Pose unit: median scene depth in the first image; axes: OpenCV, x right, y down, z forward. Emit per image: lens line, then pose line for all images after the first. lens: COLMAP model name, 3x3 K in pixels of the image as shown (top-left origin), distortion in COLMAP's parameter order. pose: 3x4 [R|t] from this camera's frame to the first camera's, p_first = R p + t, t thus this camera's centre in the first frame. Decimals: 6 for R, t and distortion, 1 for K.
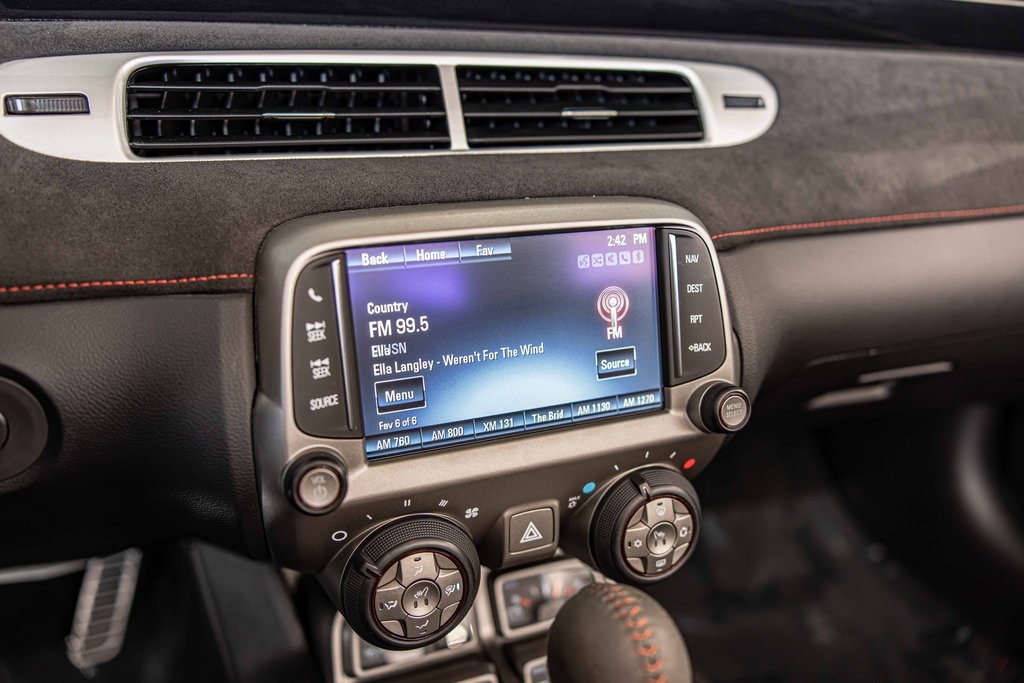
lens RADIAL K [[768.2, 0, 512.0], [0, 768.2, 341.5], [0, 0, 1]] dist [-0.005191, 0.004015]
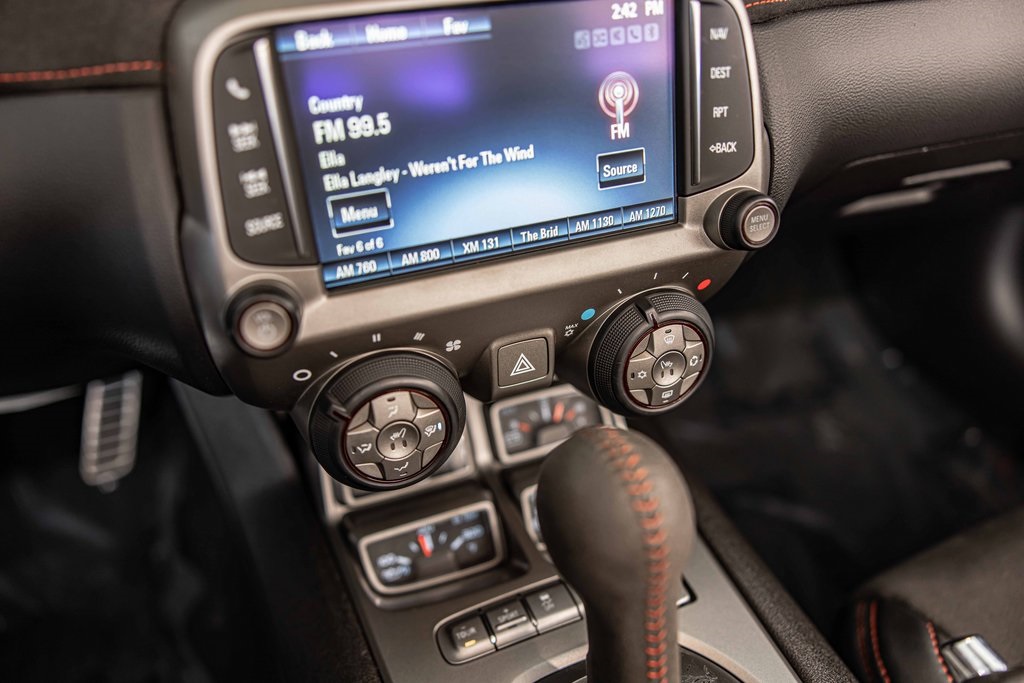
lens RADIAL K [[754.5, 0, 512.0], [0, 754.5, 341.5], [0, 0, 1]] dist [-0.004164, 0.005001]
pose [[0.999571, -0.011897, -0.026779, 0.035940], [0.018275, 0.967475, 0.252304, 0.000647], [0.022907, -0.252686, 0.967277, 0.153185]]
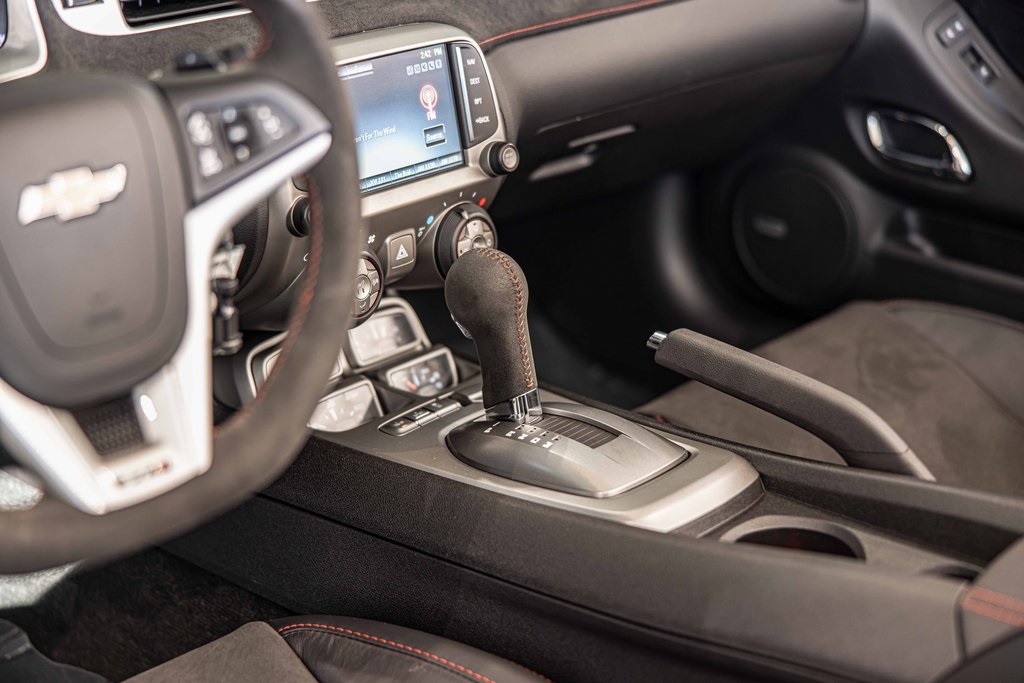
lens RADIAL K [[1719.9, 0, 493.0], [0, 1719.9, 339.9], [0, 0, 1]] dist [-0.011960, 0.083245]
pose [[0.902117, -0.160308, 0.400608, -1.176840], [0.137377, 0.986819, 0.085534, 0.150223], [-0.409039, -0.022128, 0.912248, -2.132458]]
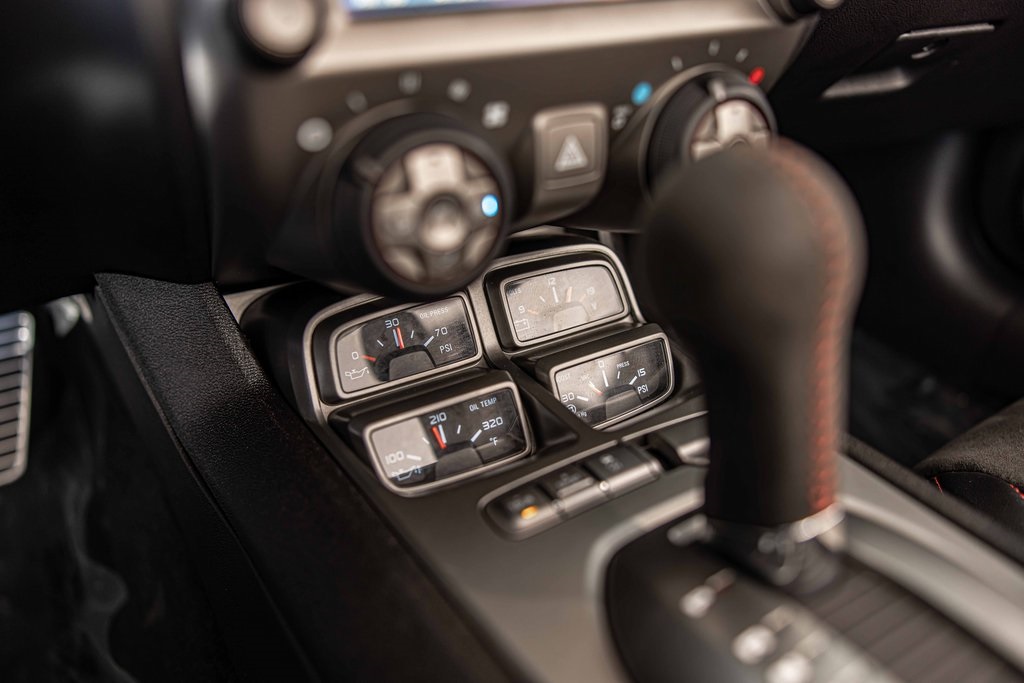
lens RADIAL K [[768.2, 0, 512.0], [0, 768.2, 341.5], [0, 0, 1]] dist [-0.005191, 0.004015]
pose [[0.990245, -0.082307, 0.112431, -0.126696], [0.061853, 0.982690, 0.174627, 0.287842], [-0.124858, -0.165969, 0.978195, 0.251641]]
